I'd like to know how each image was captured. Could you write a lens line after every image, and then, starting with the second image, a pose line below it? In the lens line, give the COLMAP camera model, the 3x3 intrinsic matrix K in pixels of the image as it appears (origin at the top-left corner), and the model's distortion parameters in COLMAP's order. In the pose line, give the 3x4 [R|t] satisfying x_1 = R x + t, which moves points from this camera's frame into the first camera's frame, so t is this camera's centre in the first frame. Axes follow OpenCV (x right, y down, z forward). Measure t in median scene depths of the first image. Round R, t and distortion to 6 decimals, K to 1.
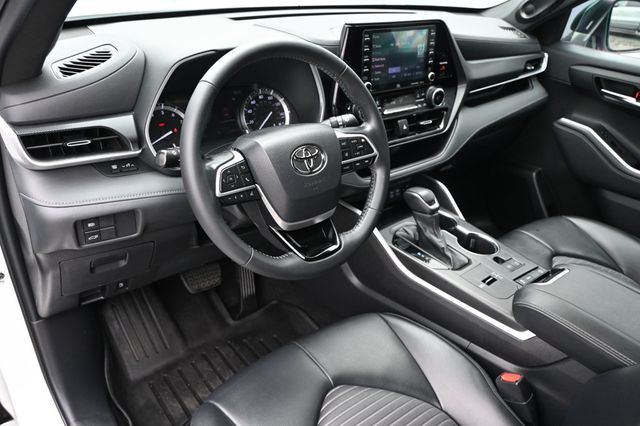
lens RADIAL K [[482.1, 0, 321.3], [0, 482.1, 213.4], [0, 0, 1]] dist [-0.011906, -0.004847]
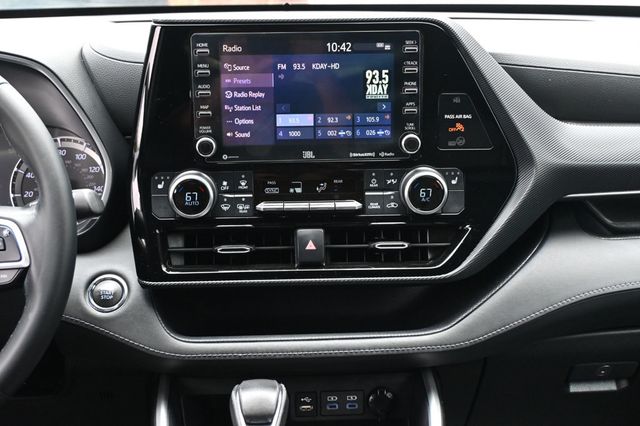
lens RADIAL K [[942.8, 0, 316.2], [0, 942.8, 212.3], [0, 0, 1]] dist [-0.003807, 0.000000]
pose [[0.811230, 0.105228, -0.575181, 0.730868], [-0.238243, 0.957803, -0.160789, -0.076477], [0.533990, 0.267470, 0.802069, 0.326117]]
